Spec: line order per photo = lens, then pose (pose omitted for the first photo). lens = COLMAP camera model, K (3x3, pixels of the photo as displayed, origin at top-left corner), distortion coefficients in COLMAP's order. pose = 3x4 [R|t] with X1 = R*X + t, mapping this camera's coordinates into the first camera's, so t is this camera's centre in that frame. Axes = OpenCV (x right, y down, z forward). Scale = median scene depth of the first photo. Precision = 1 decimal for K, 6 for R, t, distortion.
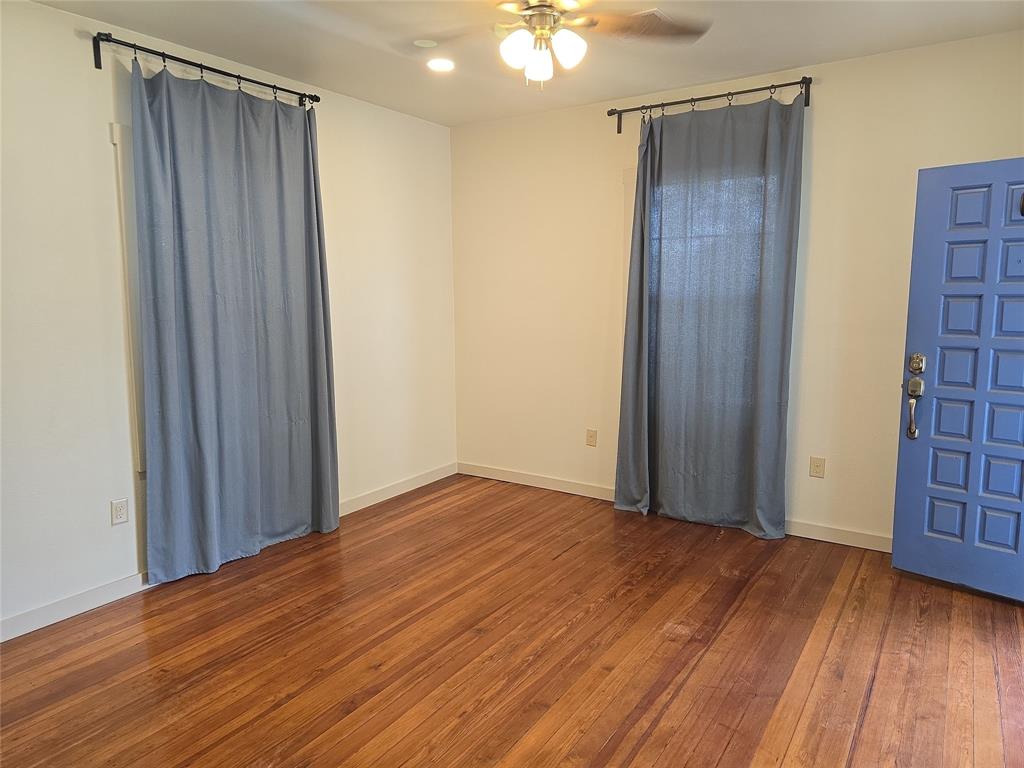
lens RADIAL K [[682.9, 0, 512.0], [0, 682.9, 384.0], [0, 0, 1]] dist [0.007158, -0.000879]
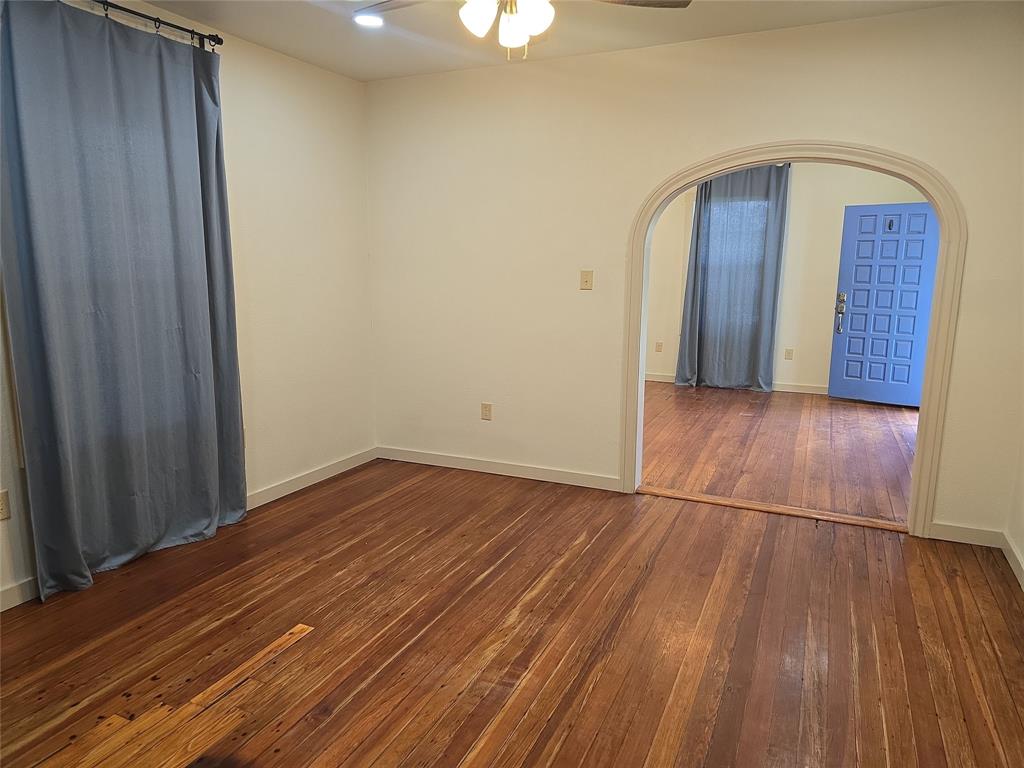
lens RADIAL K [[736.4, 0, 512.0], [0, 736.4, 384.0], [0, 0, 1]] dist [0.153101, -0.145095]
pose [[0.987332, -0.008279, 0.158451, -0.638925], [0.003113, 0.999456, 0.032824, 0.127413], [-0.158637, -0.031915, 0.986821, -0.932226]]
